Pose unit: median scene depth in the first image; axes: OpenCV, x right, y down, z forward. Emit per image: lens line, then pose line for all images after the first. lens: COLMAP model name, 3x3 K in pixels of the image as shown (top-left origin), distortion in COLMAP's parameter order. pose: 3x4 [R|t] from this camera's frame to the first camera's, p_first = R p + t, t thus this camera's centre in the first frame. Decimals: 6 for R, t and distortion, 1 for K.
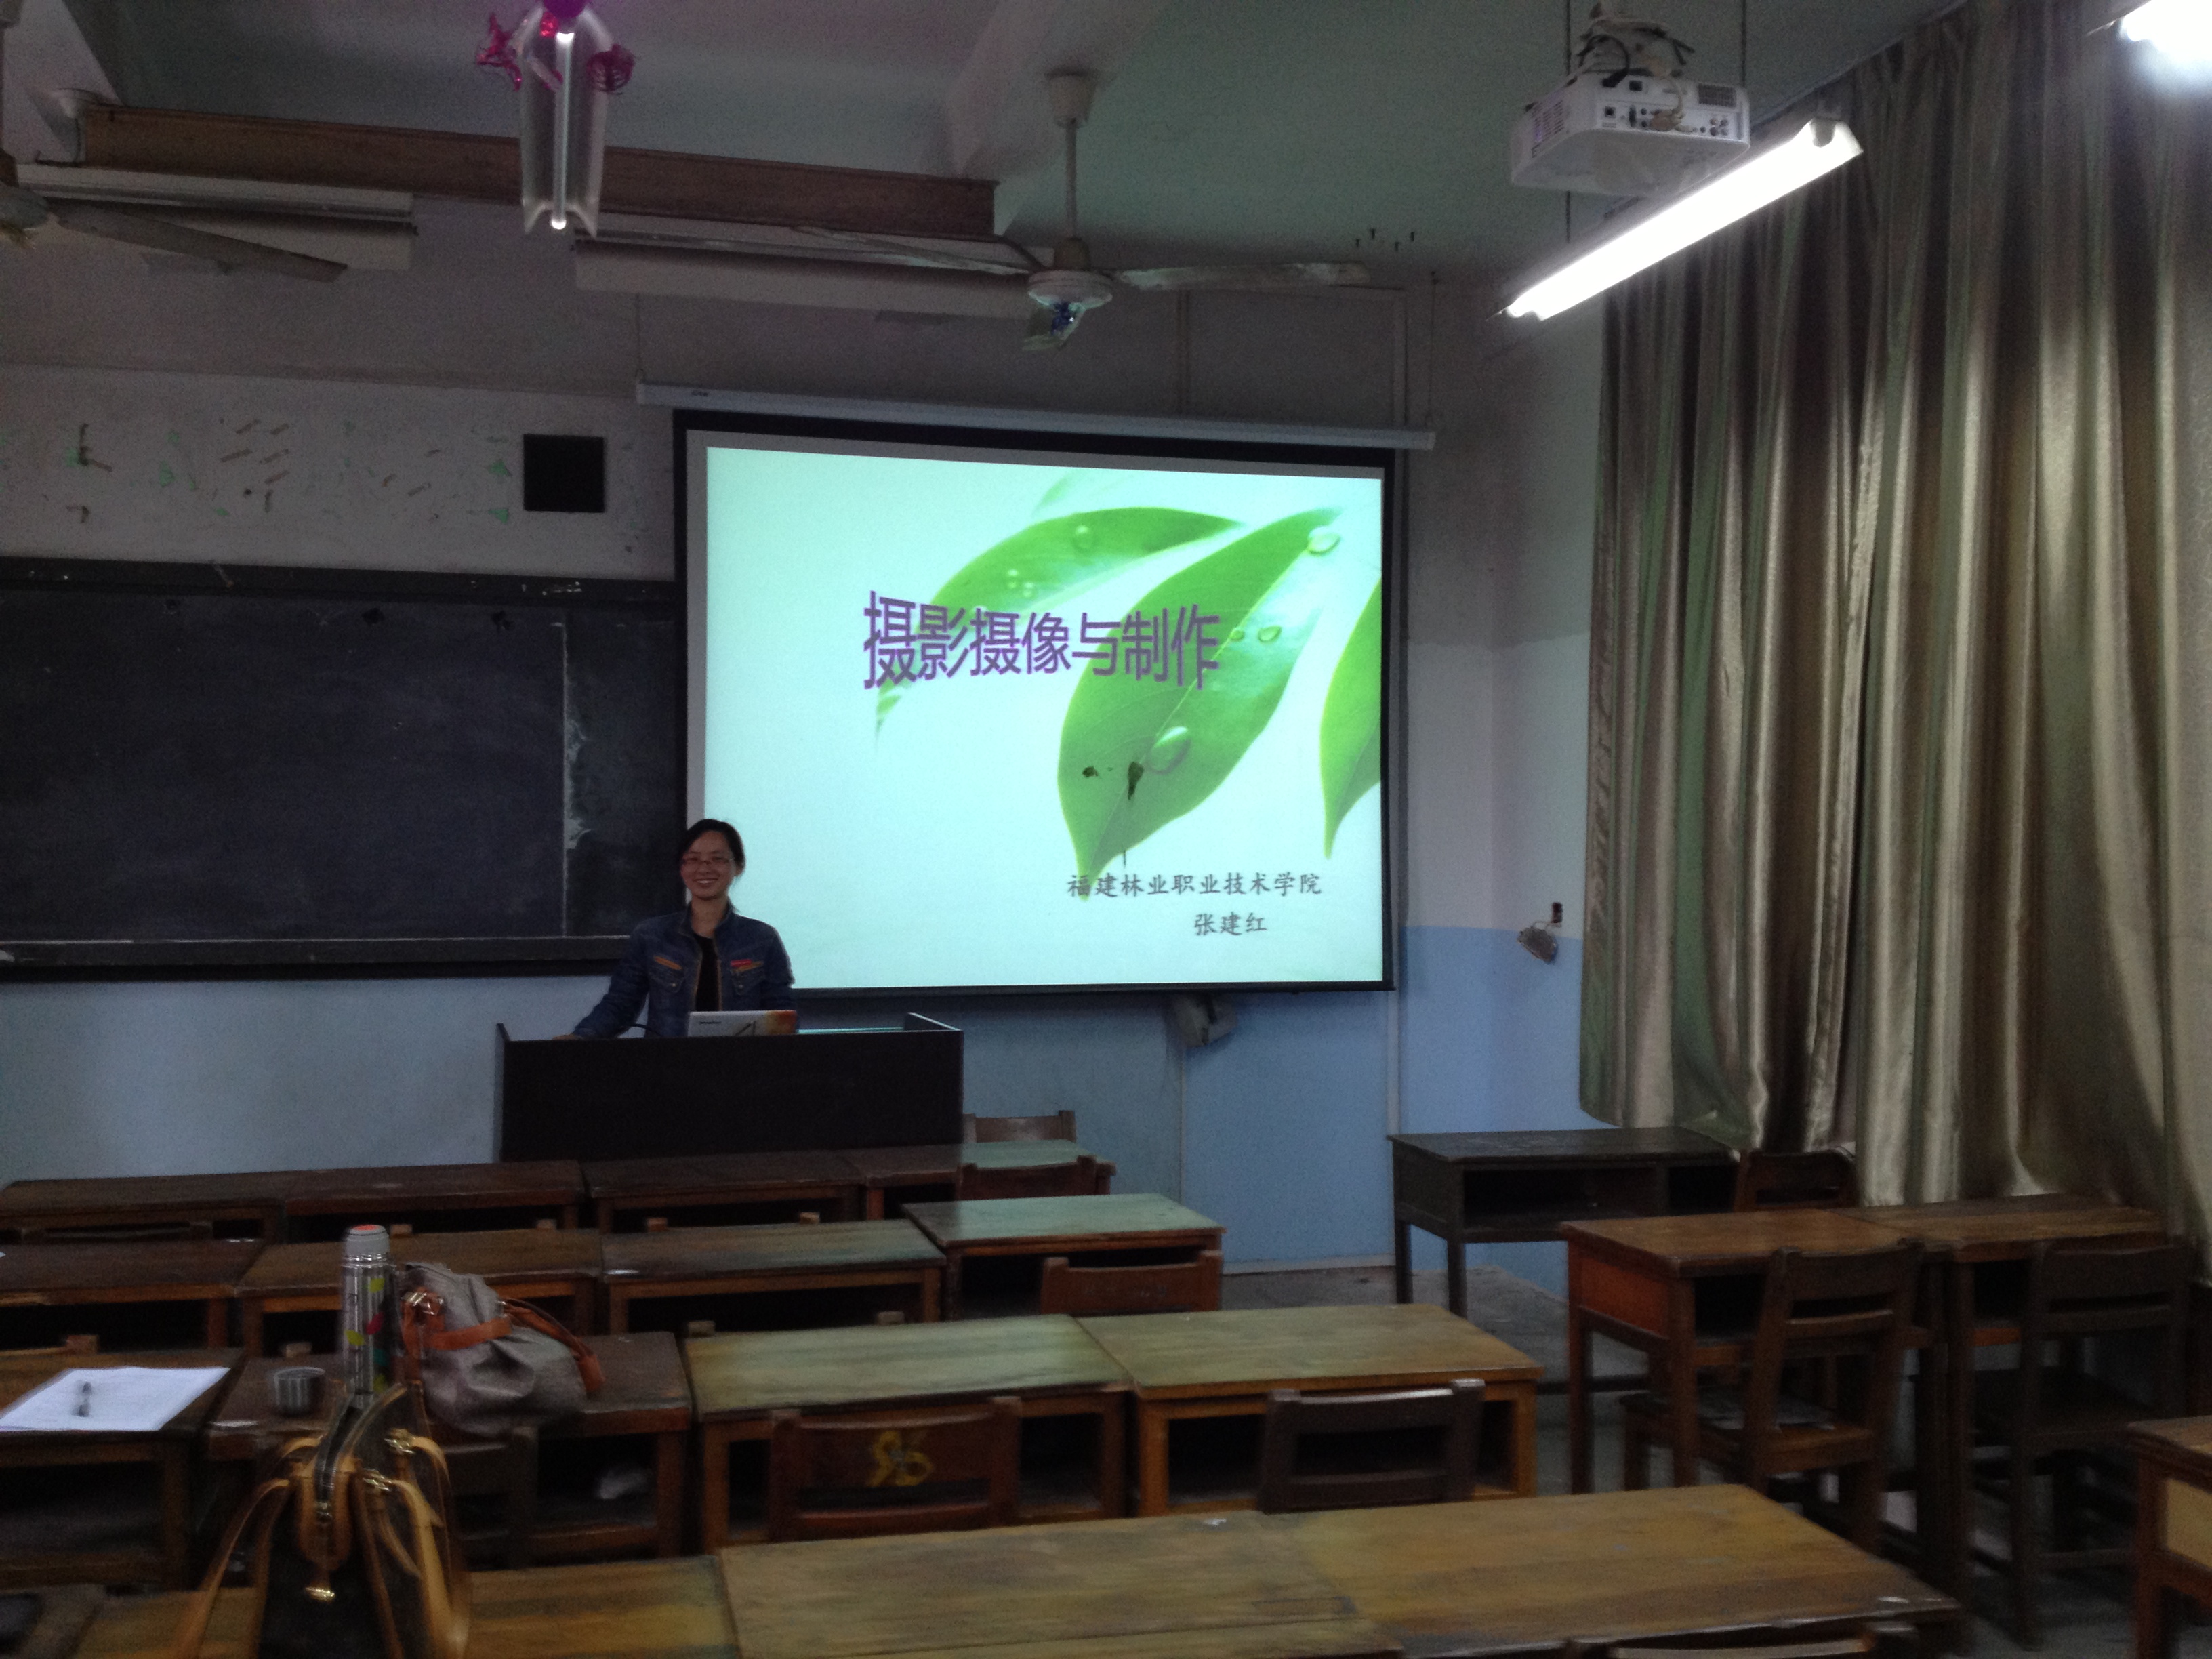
lens RADIAL K [[2075.5, 0, 1116.8], [0, 2075.5, 822.6], [0, 0, 1]] dist [0.050941, 0.000000]
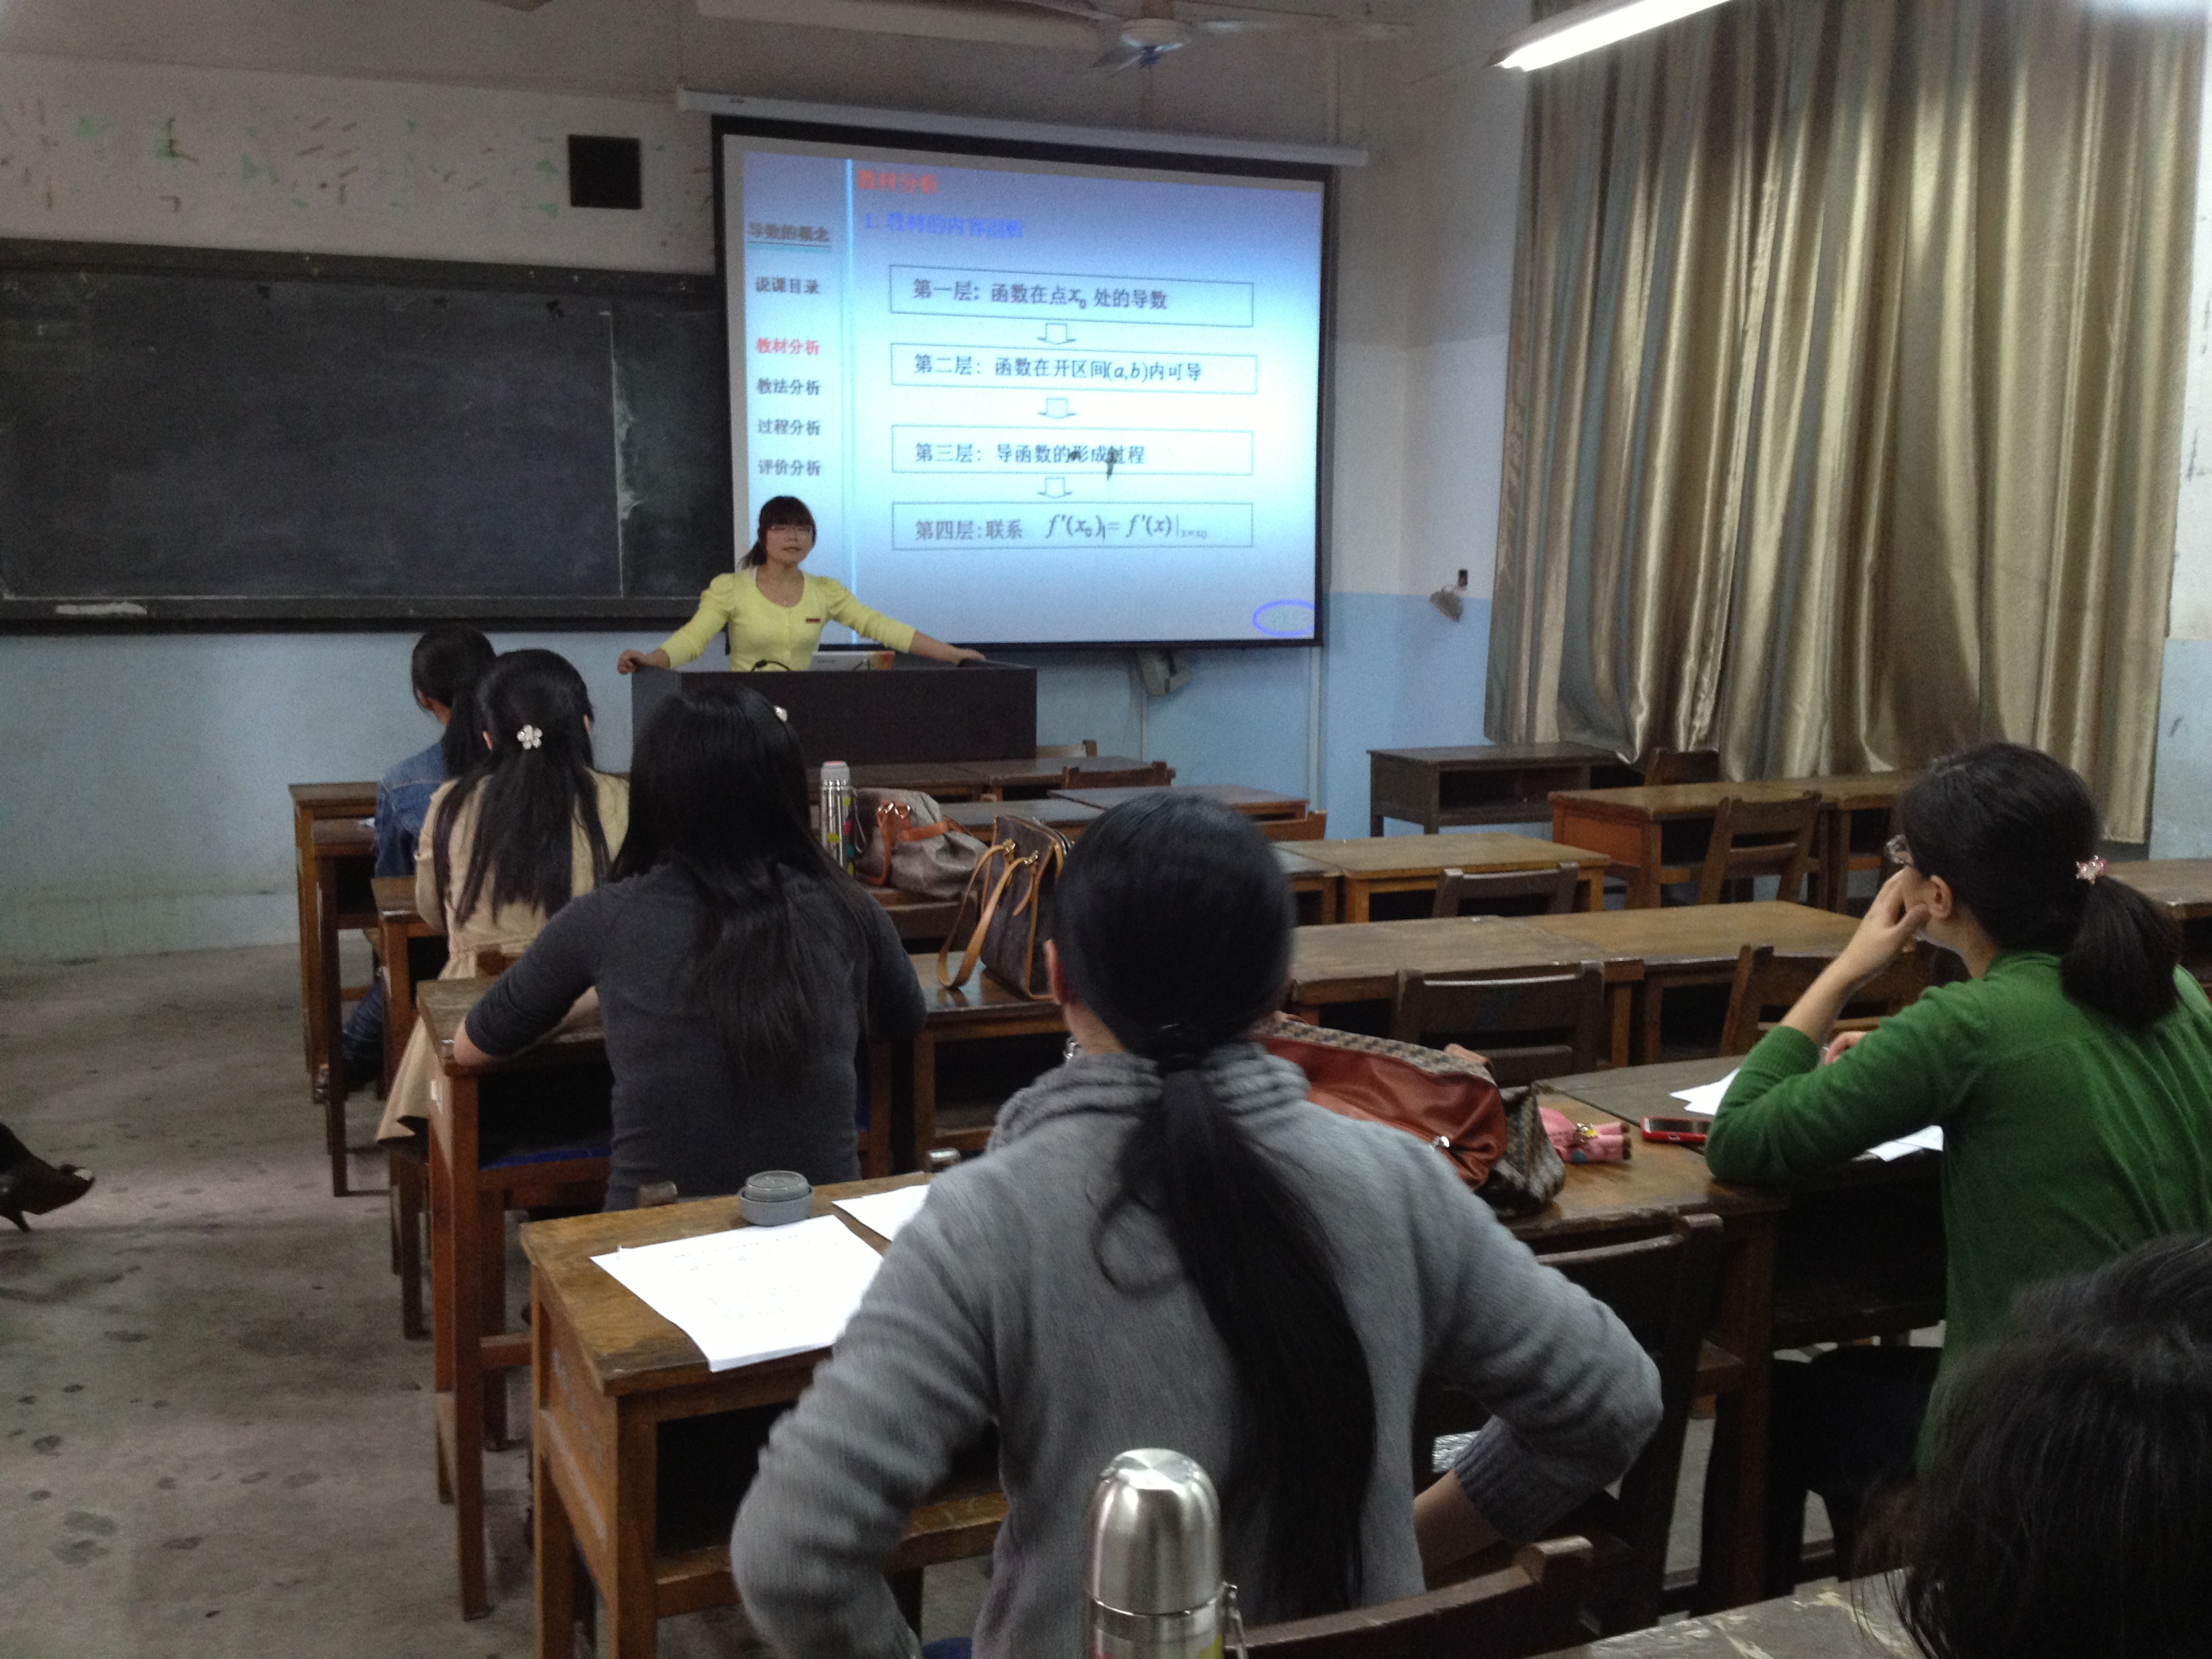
lens RADIAL K [[2075.5, 0, 1115.3], [0, 2075.5, 837.4], [0, 0, 1]] dist [0.050941, 0.000000]
pose [[0.992131, -0.015932, 0.124189, -0.143871], [-0.002935, 0.988640, 0.150272, 0.013043], [-0.125173, -0.149454, 0.980814, -0.172183]]
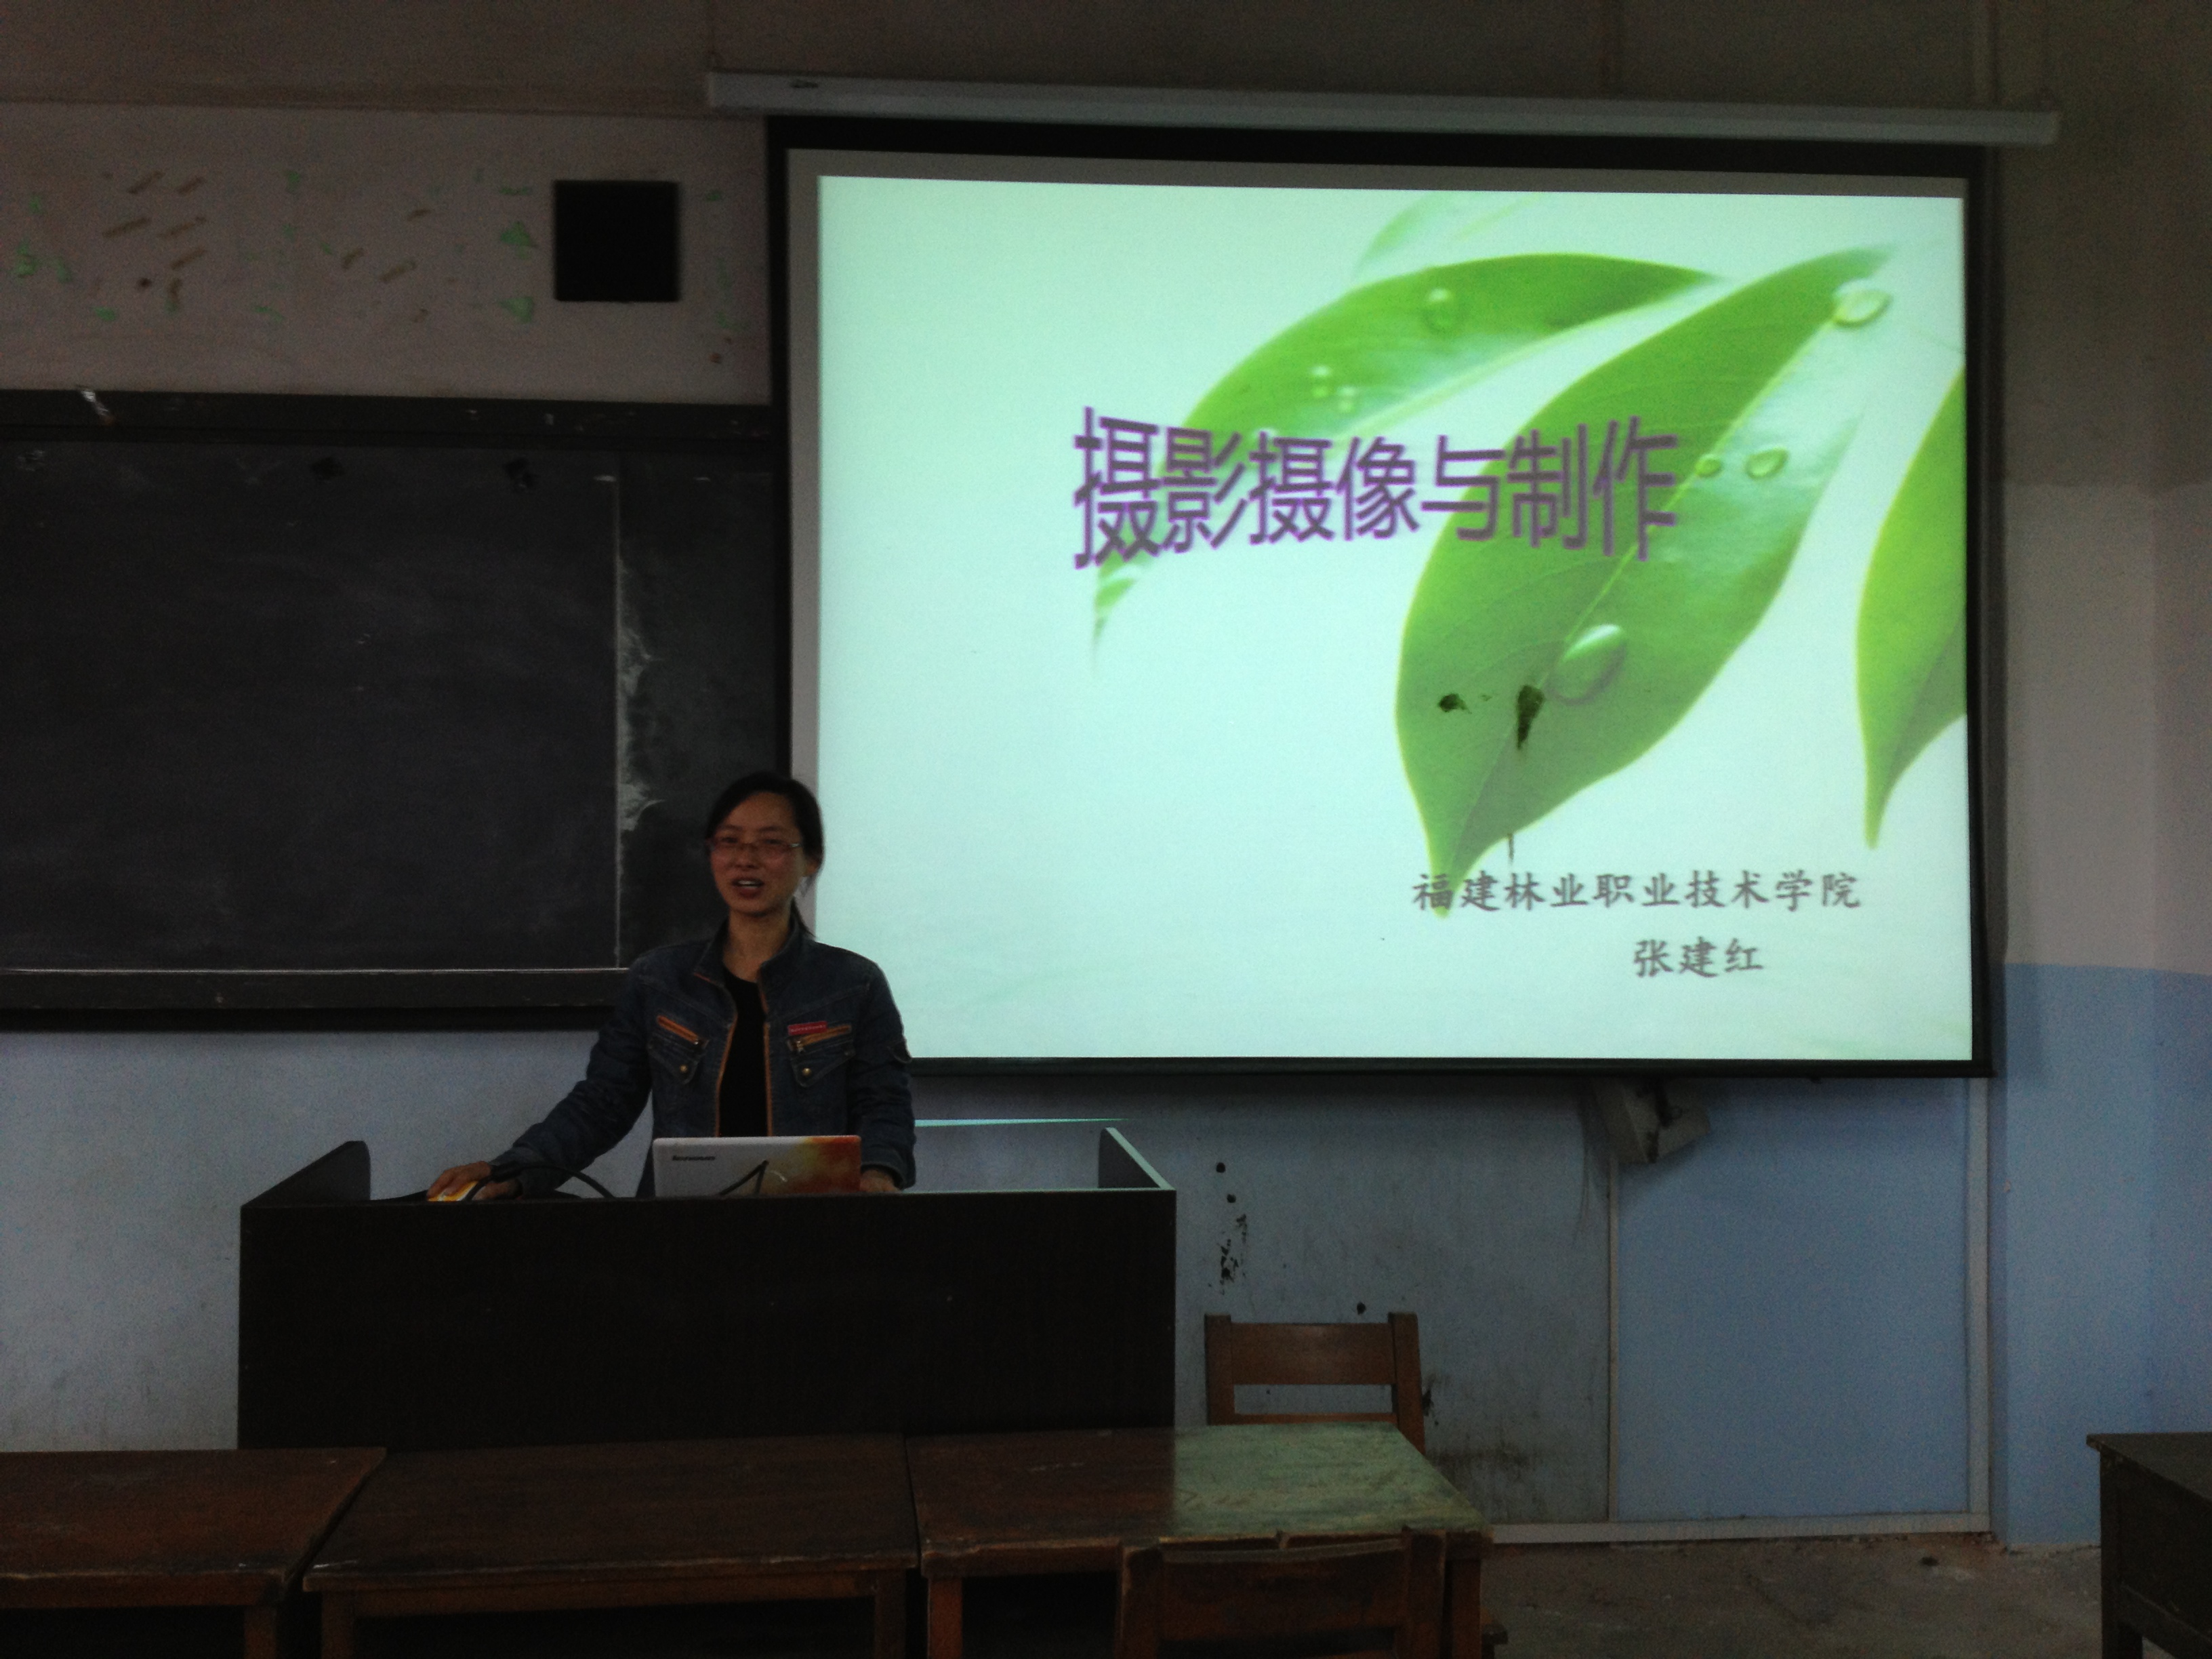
lens RADIAL K [[2075.5, 0, 1113.3], [0, 2075.5, 825.9], [0, 0, 1]] dist [0.050941, 0.000000]
pose [[0.981006, -0.001124, -0.193976, 0.007822], [0.001588, 0.999996, 0.002236, 0.010206], [0.193973, -0.002501, 0.981004, 0.412386]]
